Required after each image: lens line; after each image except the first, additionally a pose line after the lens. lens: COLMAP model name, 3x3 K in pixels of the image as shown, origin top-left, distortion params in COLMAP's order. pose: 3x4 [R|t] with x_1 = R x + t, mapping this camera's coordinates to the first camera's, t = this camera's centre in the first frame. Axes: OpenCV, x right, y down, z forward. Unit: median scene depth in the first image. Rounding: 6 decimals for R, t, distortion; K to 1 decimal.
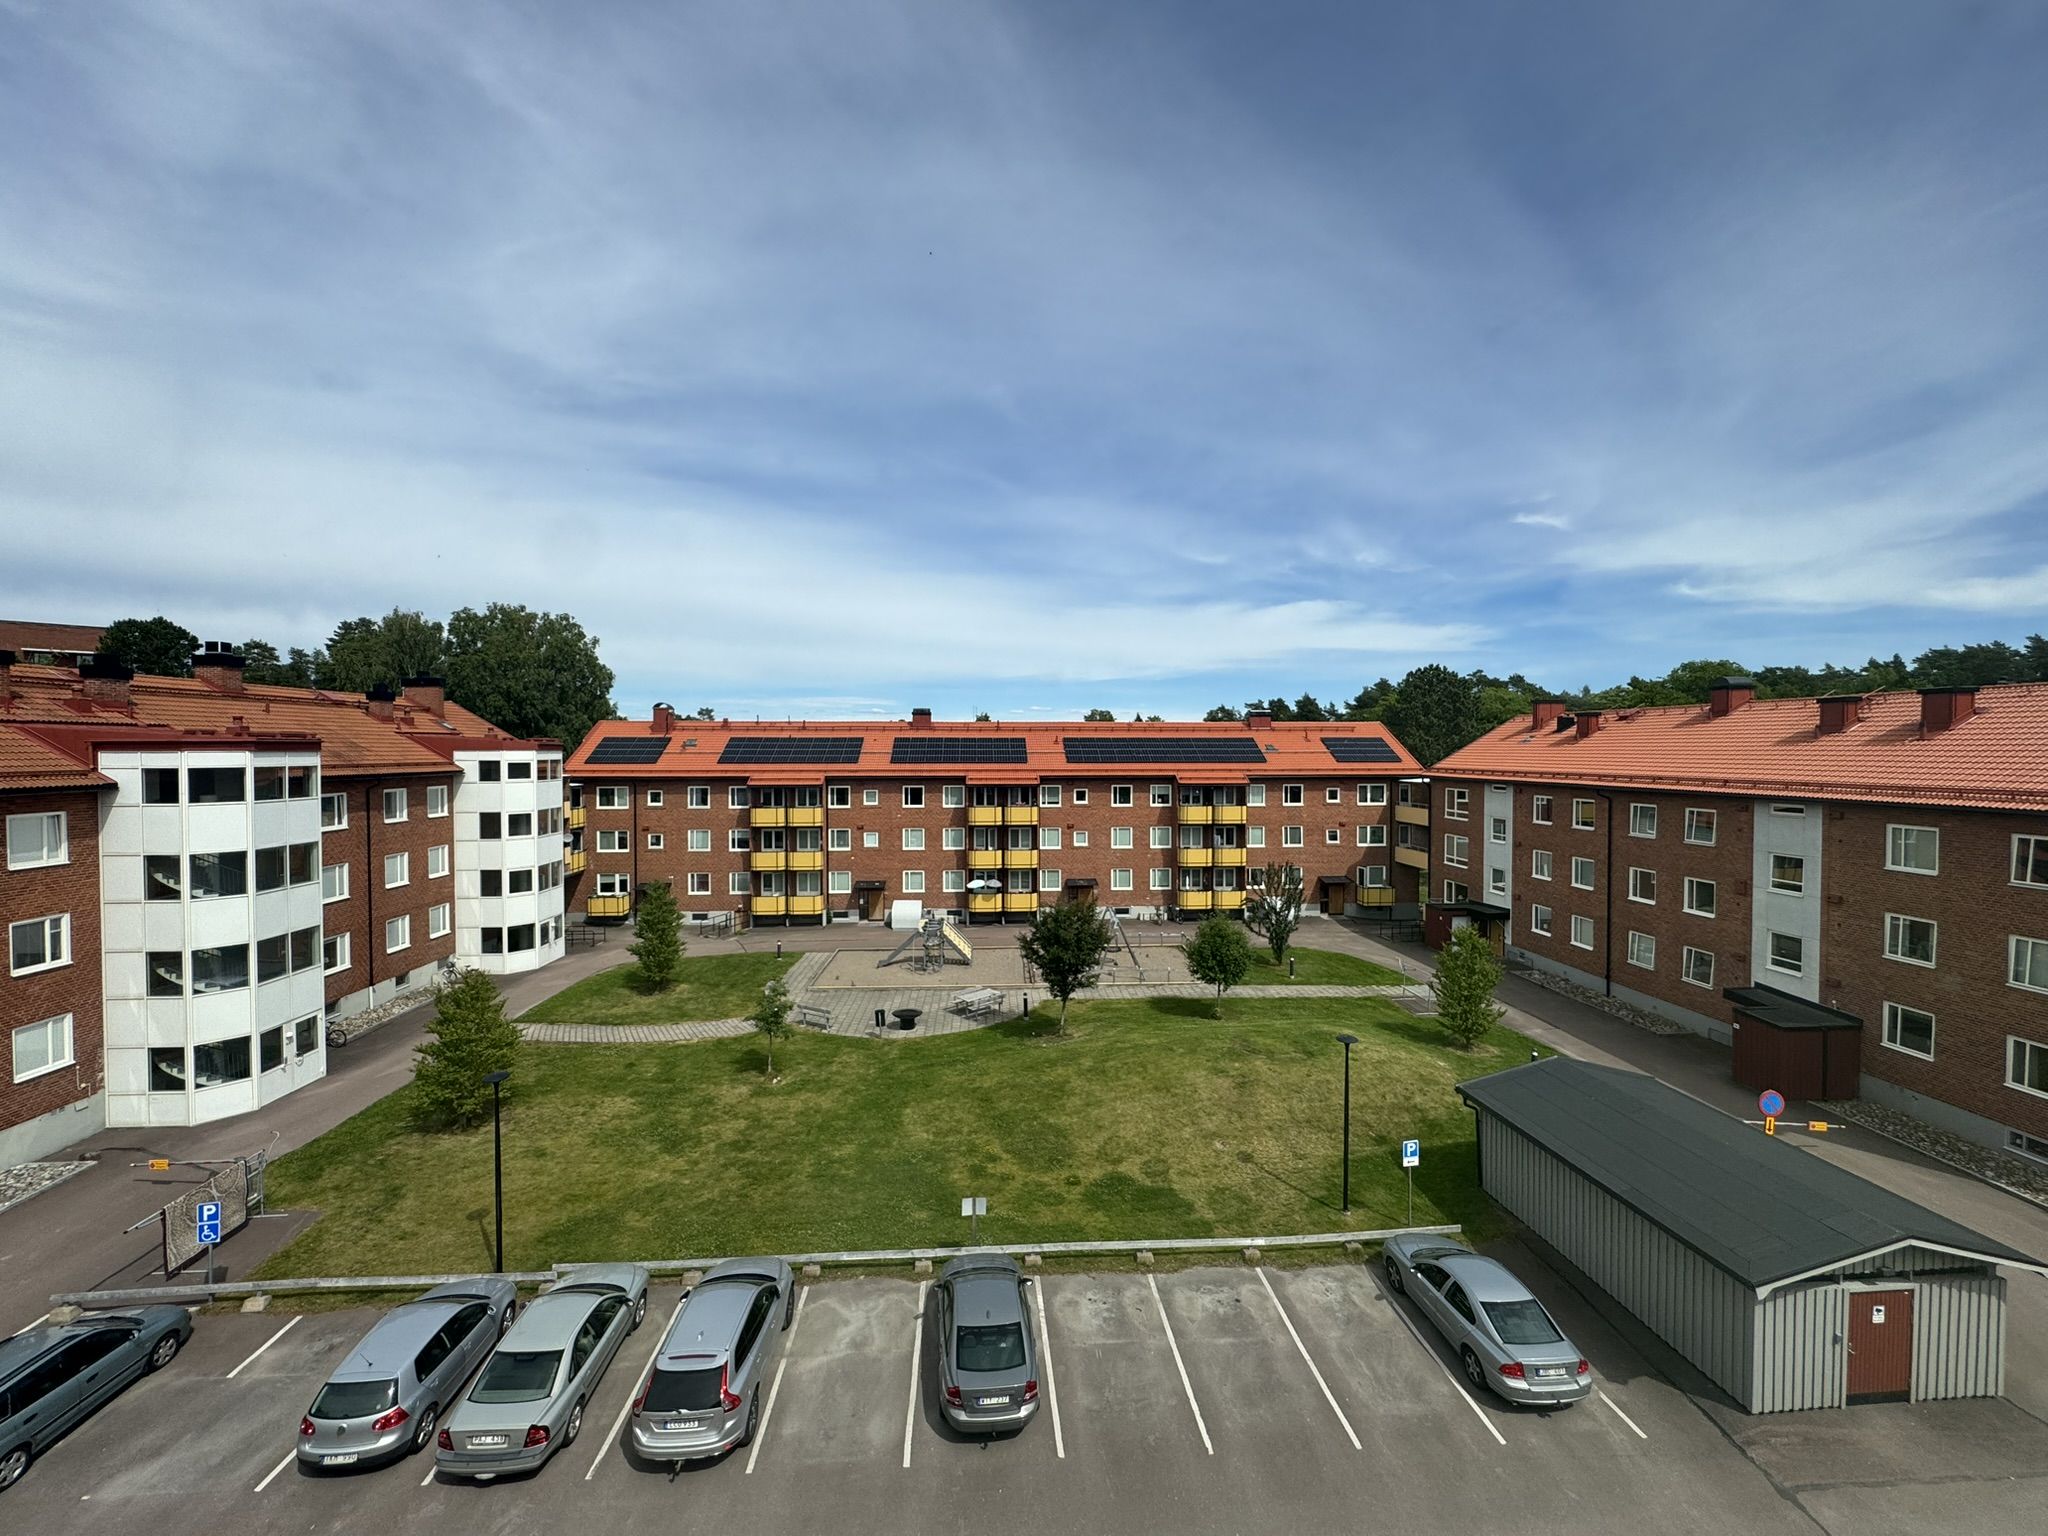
lens RADIAL K [[816.6, 0, 1020.9], [0, 816.6, 774.8], [0, 0, 1]] dist [-0.007543, 0.000939]
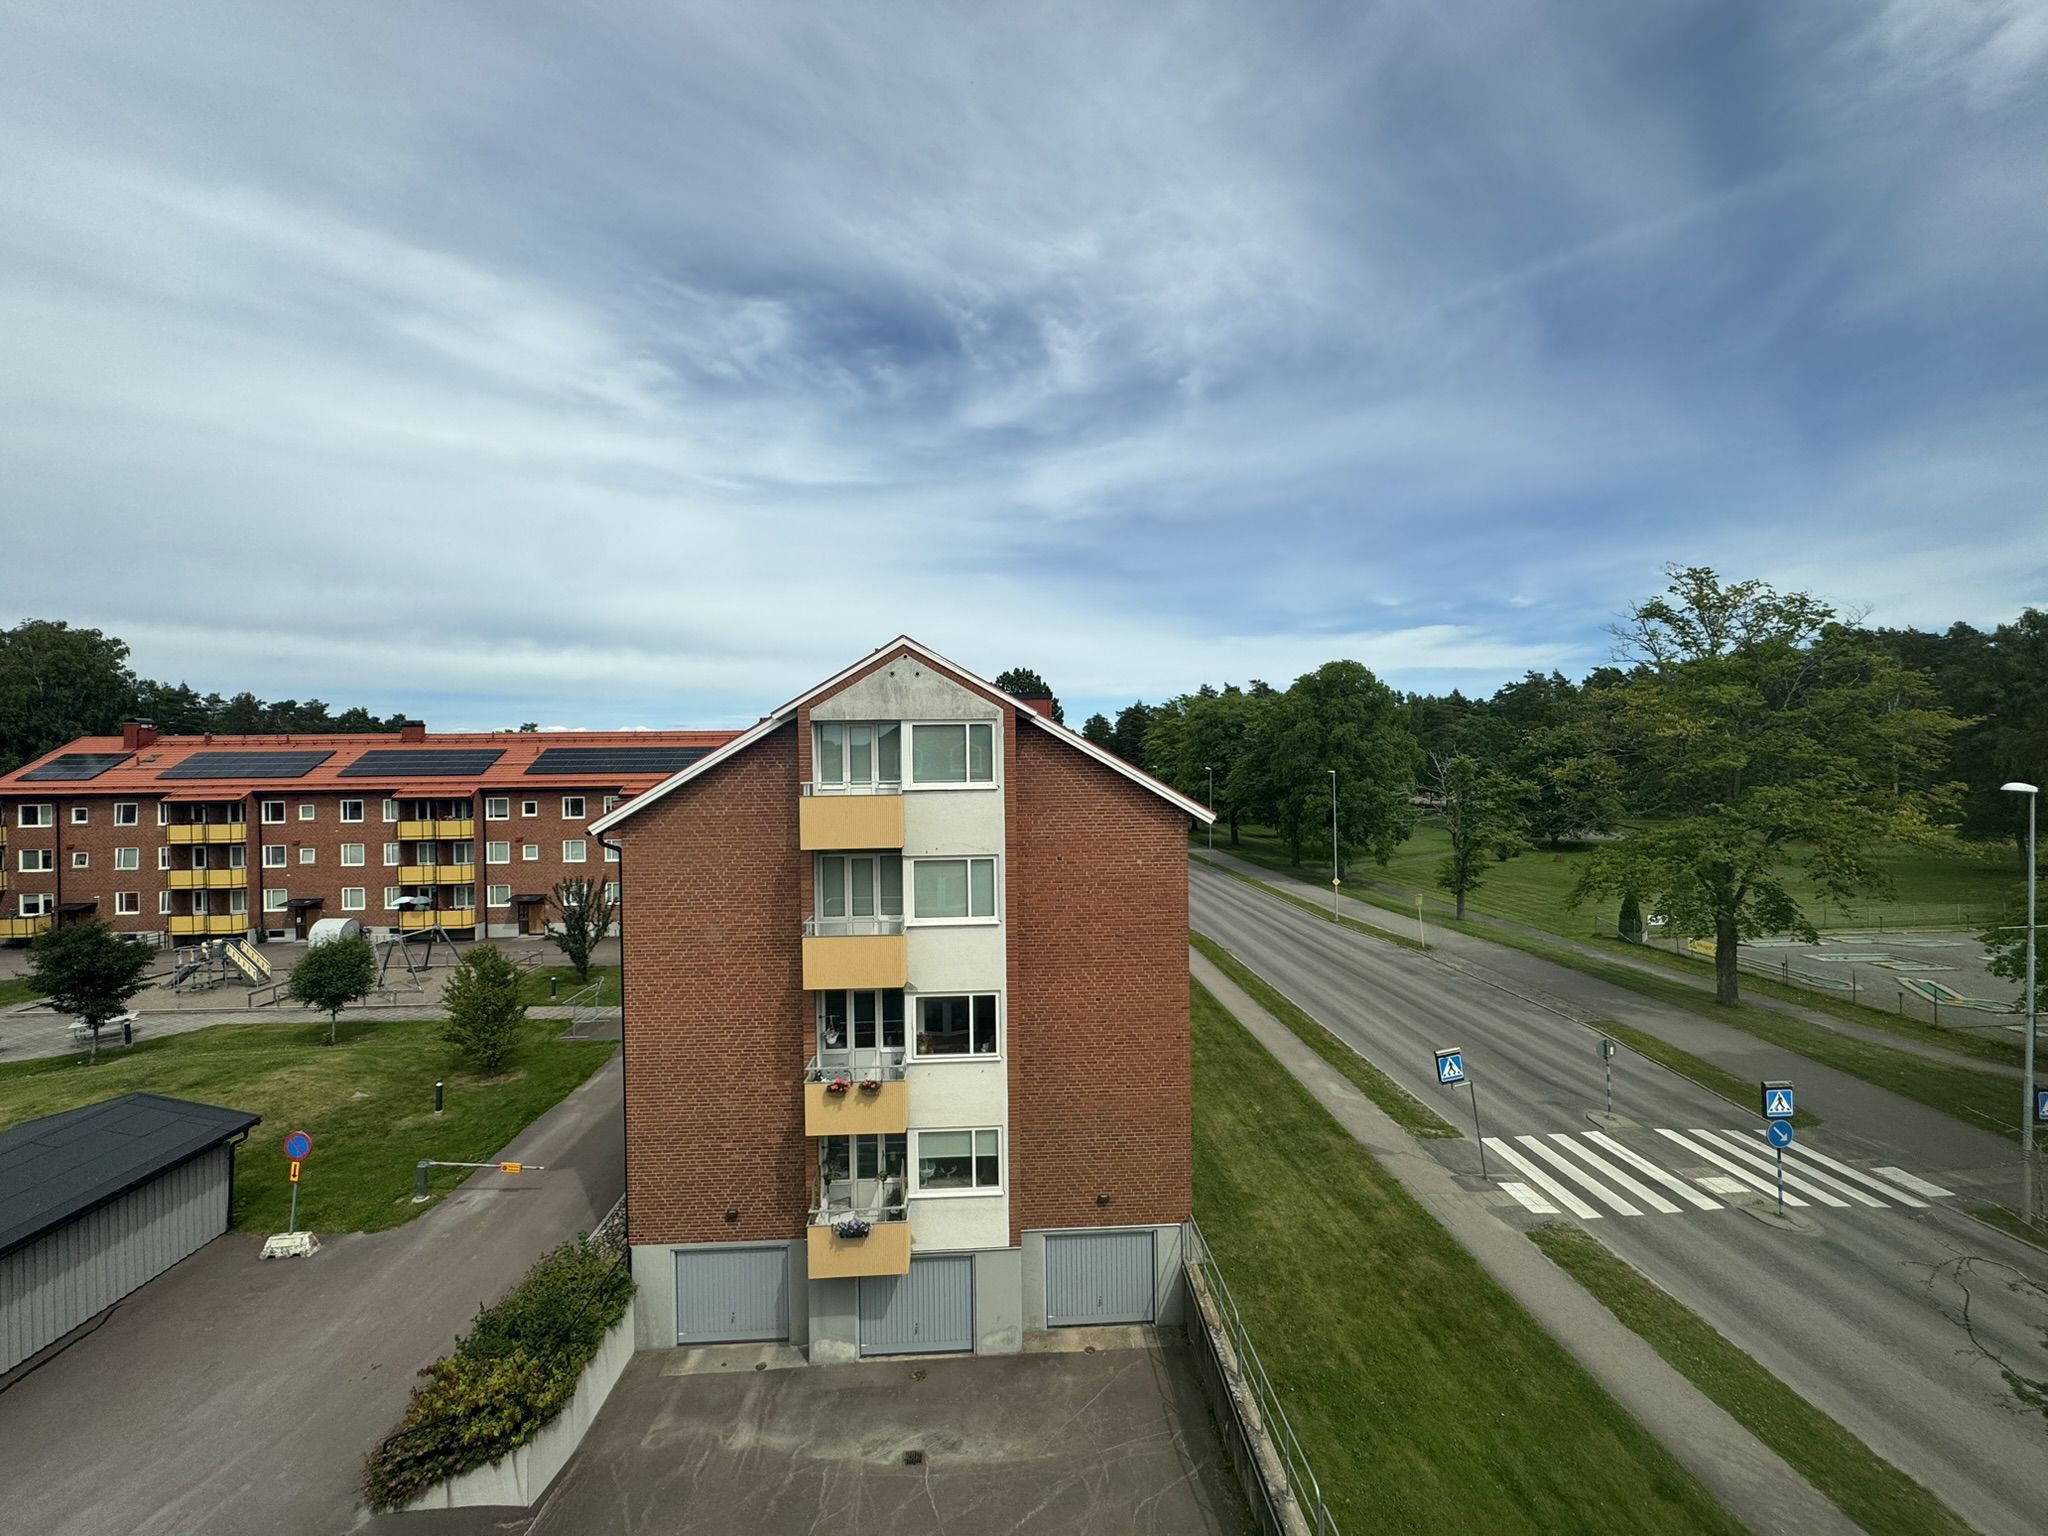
lens RADIAL K [[816.6, 0, 1026.1], [0, 816.6, 768.9], [0, 0, 1]] dist [-0.007543, 0.000939]
pose [[0.999907, -0.011138, 0.007932, 0.670533], [0.011245, 0.999845, -0.013537, -0.001350], [-0.007780, 0.013625, 0.999877, 0.024719]]
